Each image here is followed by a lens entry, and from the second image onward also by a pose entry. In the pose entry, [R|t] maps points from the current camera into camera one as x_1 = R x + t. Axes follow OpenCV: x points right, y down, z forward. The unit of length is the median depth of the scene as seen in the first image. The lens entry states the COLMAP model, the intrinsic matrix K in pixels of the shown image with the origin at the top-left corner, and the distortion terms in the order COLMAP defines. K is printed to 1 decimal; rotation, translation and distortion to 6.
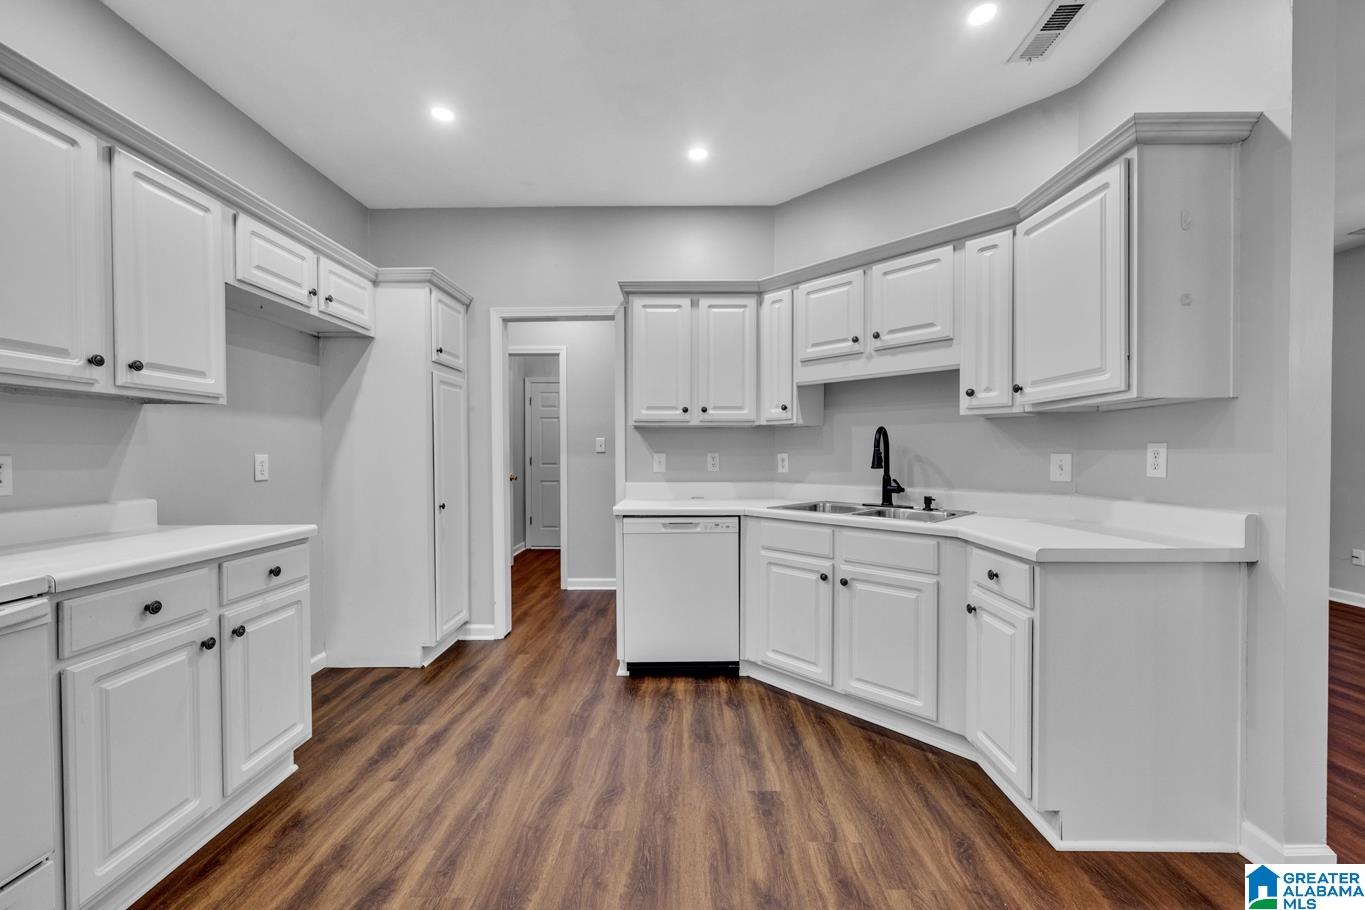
lens RADIAL K [[534.5, 0, 680.1], [0, 534.5, 460.4], [0, 0, 1]] dist [0.000370, -0.000092]
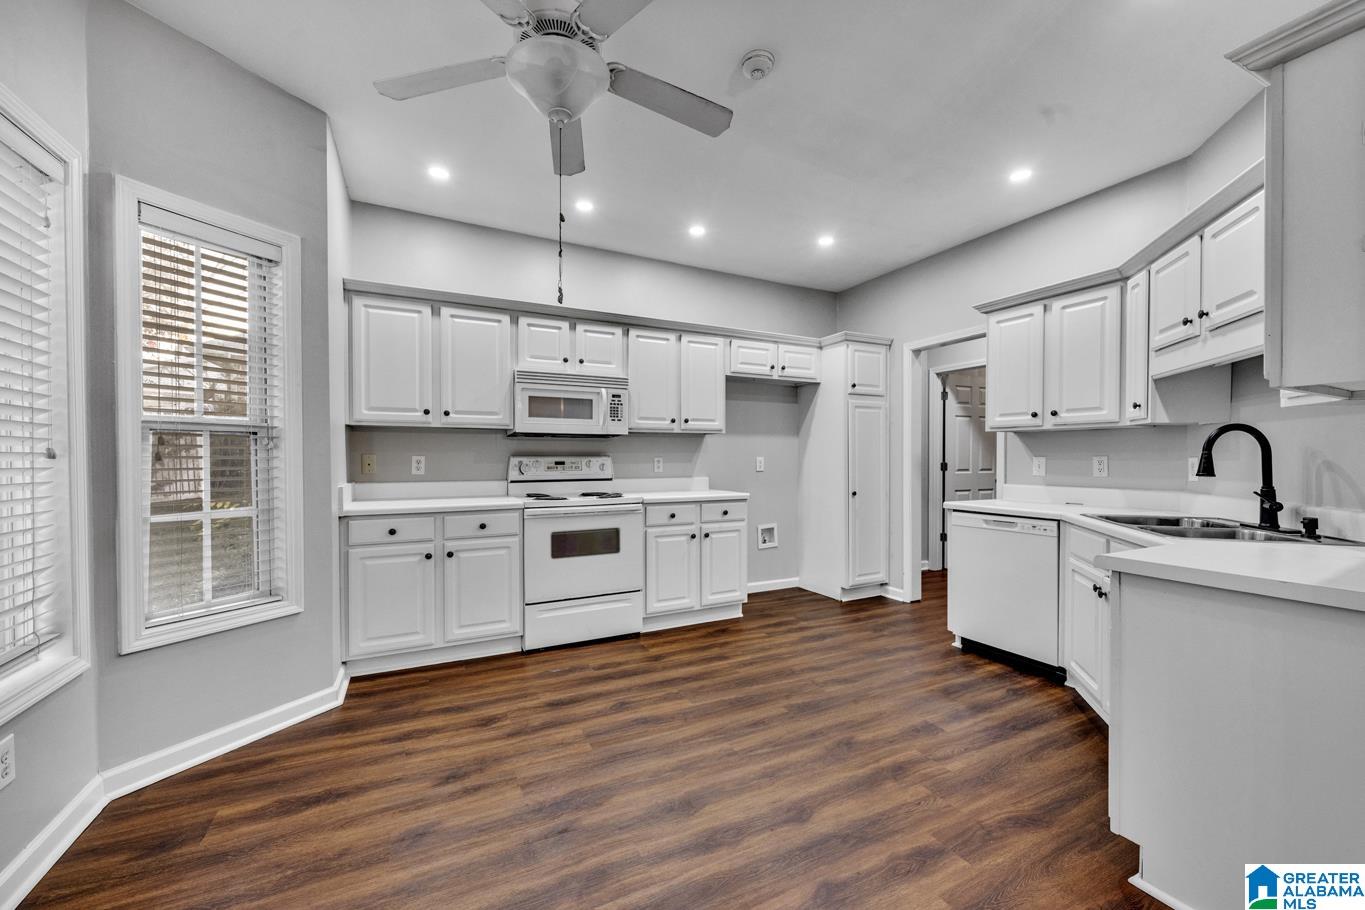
lens RADIAL K [[534.5, 0, 681.2], [0, 534.5, 460.3], [0, 0, 1]] dist [0.000370, -0.000092]
pose [[0.454762, 0.008280, -0.890575, 0.758587], [-0.012927, 0.999913, 0.002695, -0.001353], [0.890519, 0.010287, 0.454829, -0.086030]]
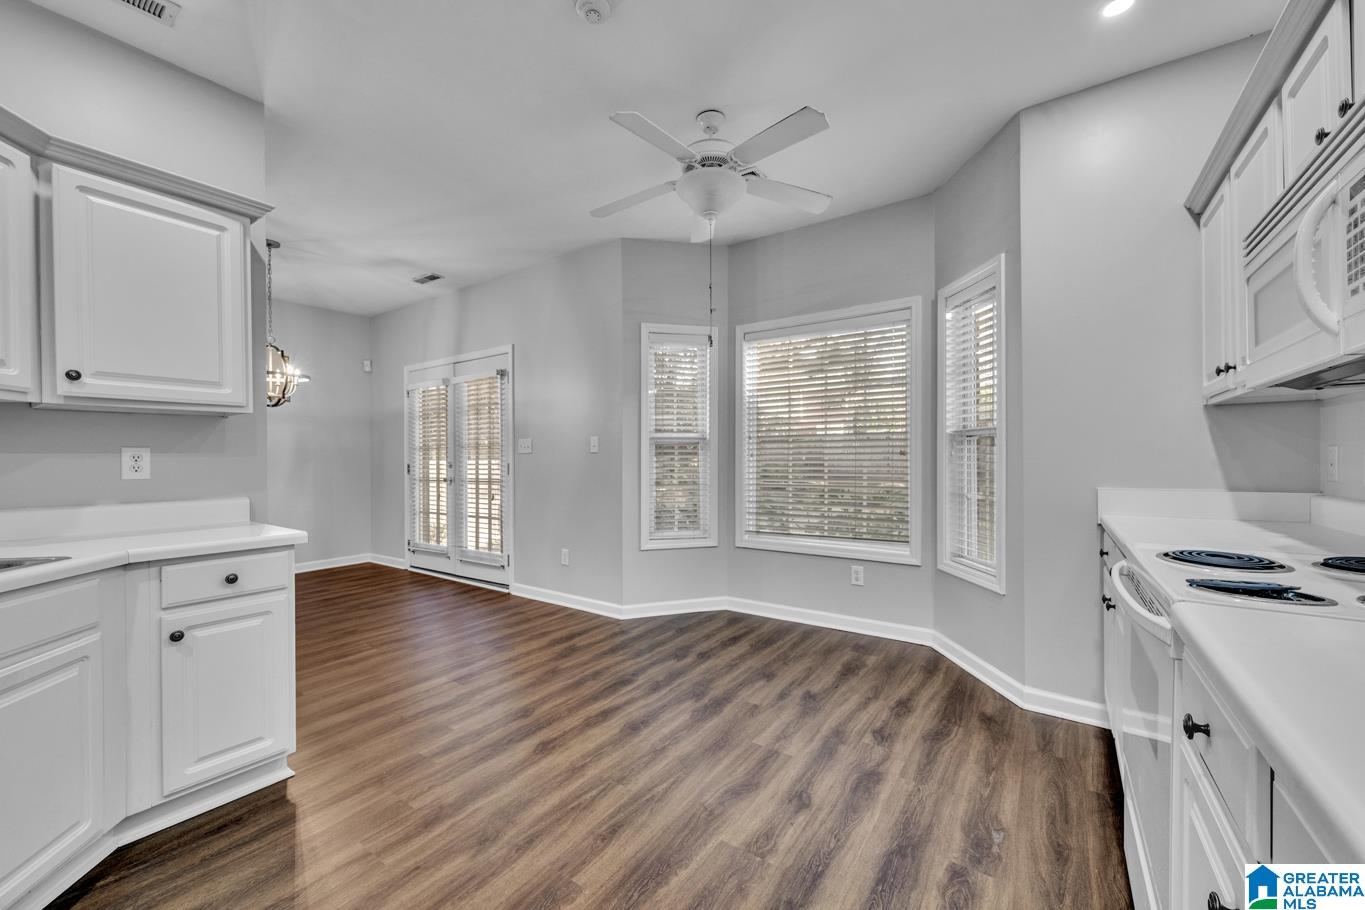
lens RADIAL K [[534.5, 0, 686.8], [0, 534.5, 455.1], [0, 0, 1]] dist [0.000370, -0.000092]
pose [[-0.828911, 0.006617, 0.559341, -0.486532], [0.011691, 0.999917, 0.005496, -0.007592], [-0.559258, 0.011095, -0.828919, 0.974322]]
